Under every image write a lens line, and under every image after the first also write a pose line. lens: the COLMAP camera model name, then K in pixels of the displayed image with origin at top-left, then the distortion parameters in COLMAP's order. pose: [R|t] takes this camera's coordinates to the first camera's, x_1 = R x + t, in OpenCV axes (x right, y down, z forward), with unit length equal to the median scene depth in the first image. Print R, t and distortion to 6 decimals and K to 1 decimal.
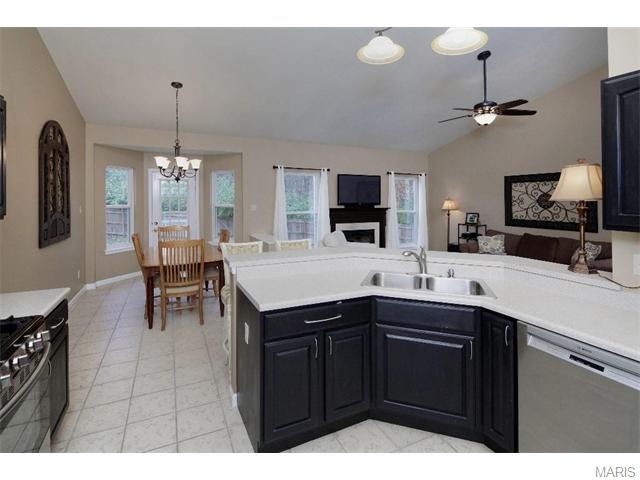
lens RADIAL K [[311.5, 0, 310.1], [0, 311.5, 207.6], [0, 0, 1]] dist [-0.001265, -0.001049]
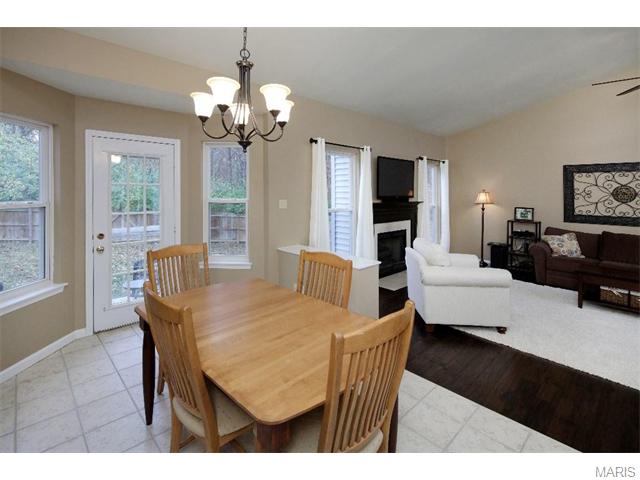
lens RADIAL K [[312.5, 0, 308.0], [0, 312.5, 189.2], [0, 0, 1]] dist [-0.002859, -0.000815]
pose [[0.951176, 0.005816, 0.308596, -0.320804], [0.002647, 0.999632, -0.026997, -0.012168], [-0.308639, 0.026496, 0.950810, 0.388743]]
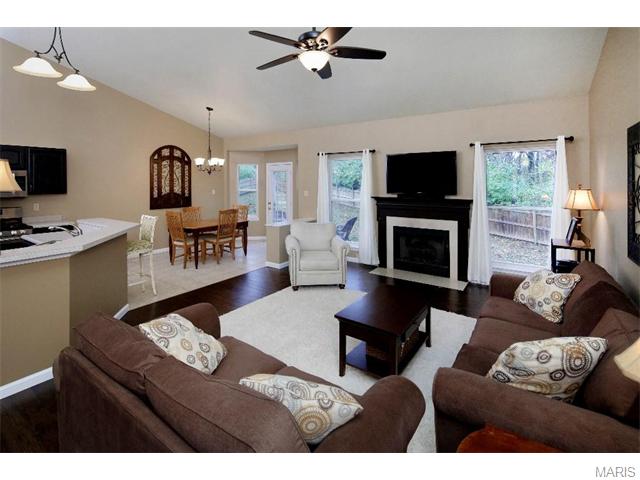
lens RADIAL K [[312.5, 0, 308.0], [0, 312.5, 189.2], [0, 0, 1]] dist [-0.002859, -0.000815]
pose [[0.484329, 0.014379, -0.874768, 0.766696], [-0.022084, 0.999747, 0.004206, -0.019738], [0.874607, 0.017281, 0.484524, 0.477550]]
